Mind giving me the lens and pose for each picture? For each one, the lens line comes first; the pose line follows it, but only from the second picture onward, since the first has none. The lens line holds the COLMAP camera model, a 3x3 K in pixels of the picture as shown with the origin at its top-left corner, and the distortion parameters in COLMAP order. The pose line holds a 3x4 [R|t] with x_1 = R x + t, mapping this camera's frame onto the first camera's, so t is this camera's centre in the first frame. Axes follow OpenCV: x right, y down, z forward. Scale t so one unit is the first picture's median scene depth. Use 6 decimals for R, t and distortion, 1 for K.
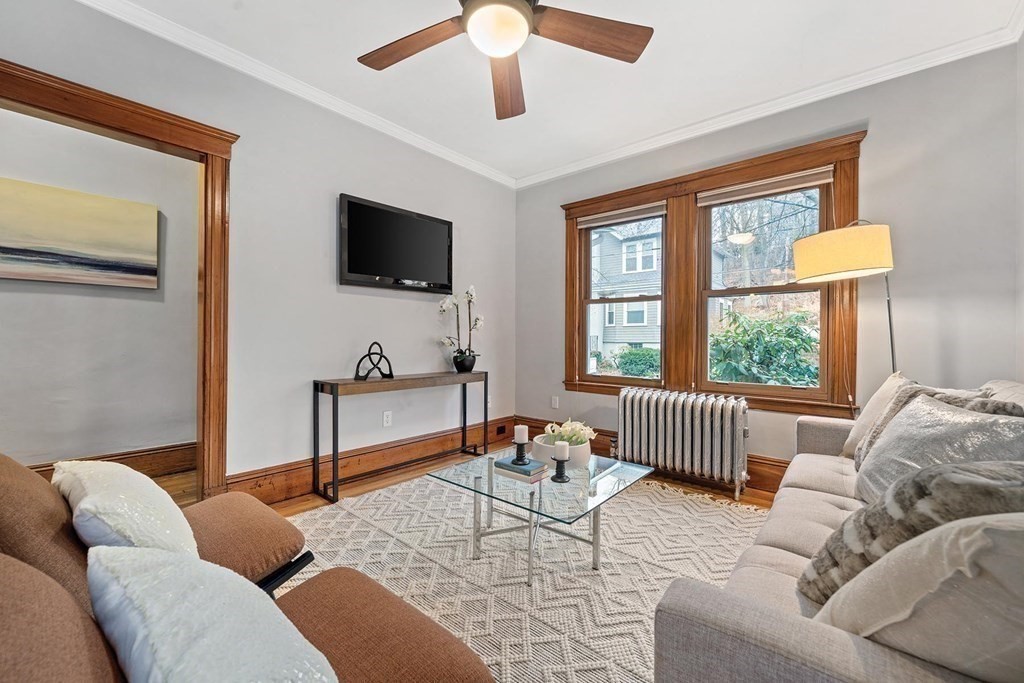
lens RADIAL K [[428.6, 0, 511.5], [0, 428.6, 338.8], [0, 0, 1]] dist [-0.002098, -0.000085]
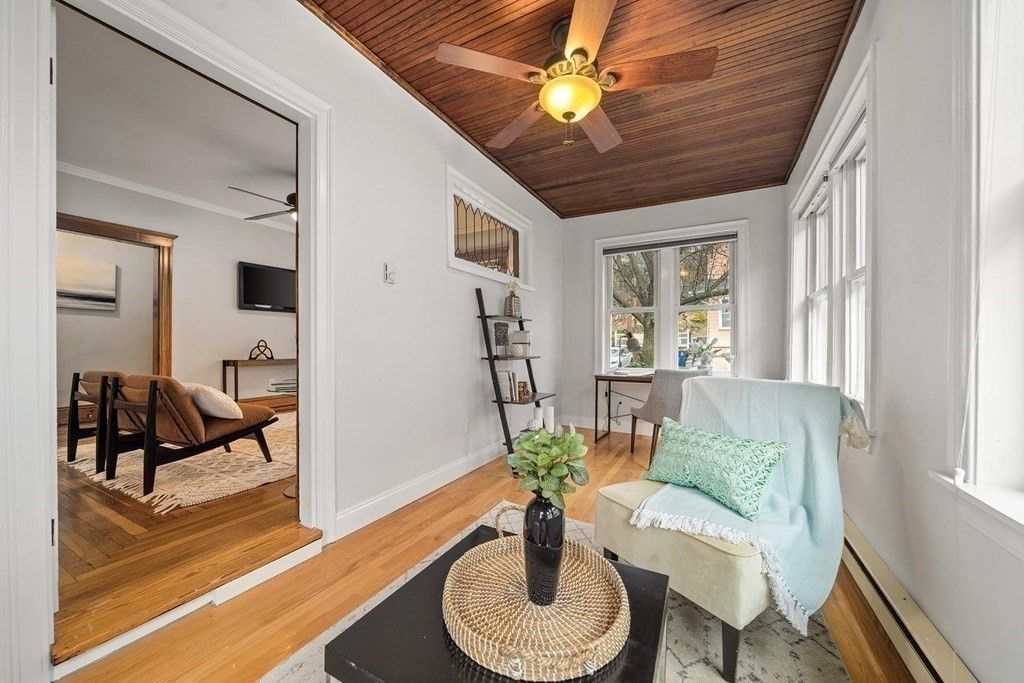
lens RADIAL K [[366.4, 0, 530.5], [0, 366.4, 342.4], [0, 0, 1]] dist [0.001977, 0.000109]
pose [[0.965229, -0.009412, 0.261234, 0.412449], [0.010654, 0.999938, -0.003339, 0.037238], [-0.261187, 0.006006, 0.965270, -0.889266]]
